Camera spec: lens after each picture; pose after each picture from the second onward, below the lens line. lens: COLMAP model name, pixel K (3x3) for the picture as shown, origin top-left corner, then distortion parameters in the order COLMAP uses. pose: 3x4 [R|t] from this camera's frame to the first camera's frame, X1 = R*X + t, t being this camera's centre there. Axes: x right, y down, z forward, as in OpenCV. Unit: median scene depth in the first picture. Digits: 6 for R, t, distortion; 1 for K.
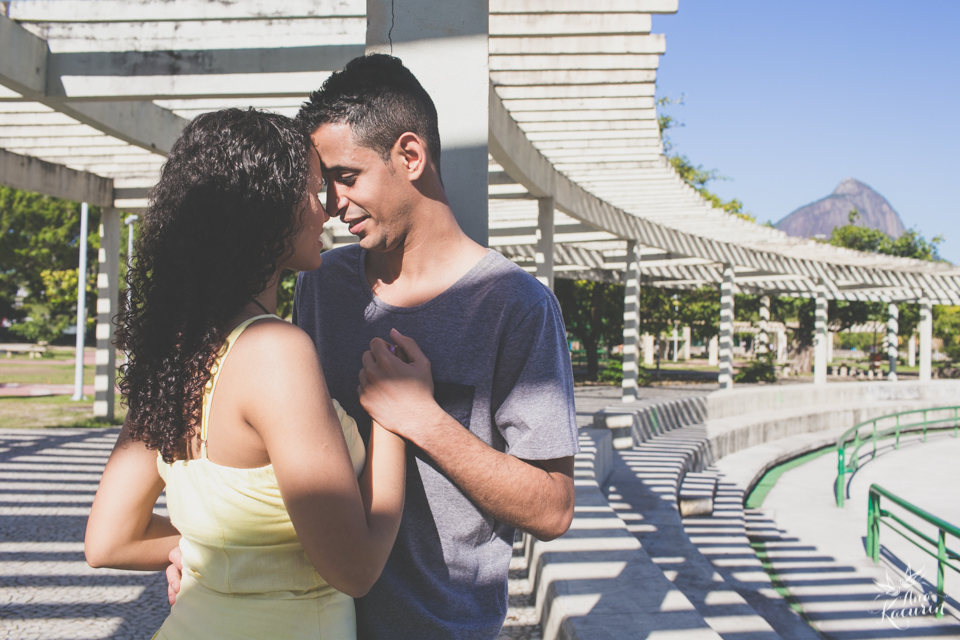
lens RADIAL K [[924.9, 0, 476.3], [0, 924.9, 320.4], [0, 0, 1]] dist [-0.049316, 0.000000]
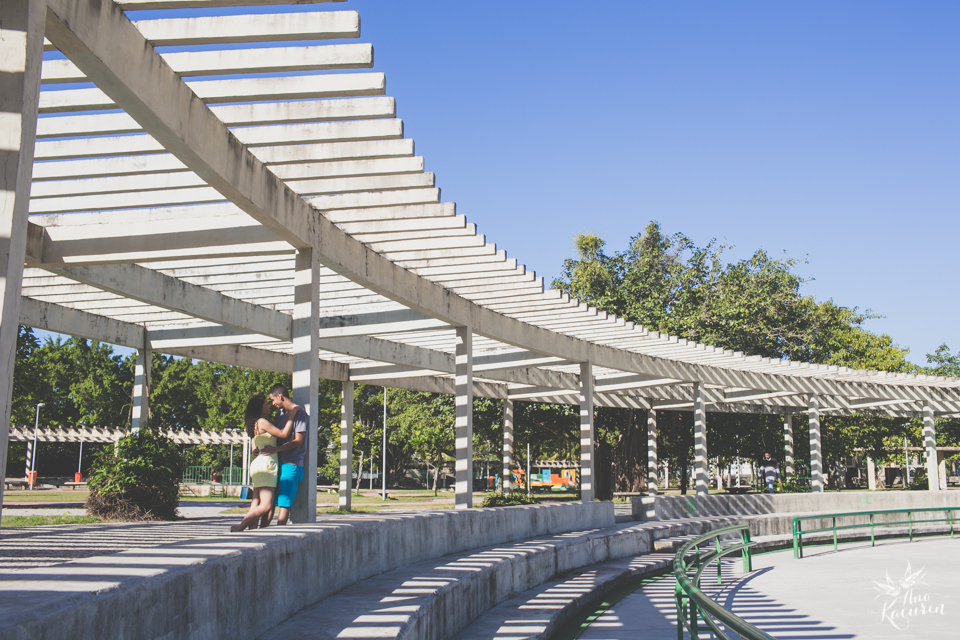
lens RADIAL K [[924.9, 0, 482.0], [0, 924.9, 320.2], [0, 0, 1]] dist [-0.049316, 0.000000]
pose [[0.950201, -0.074721, -0.302547, 0.241520], [0.026498, 0.986686, -0.160464, 0.031567], [0.310509, 0.144456, 0.939530, -0.362347]]
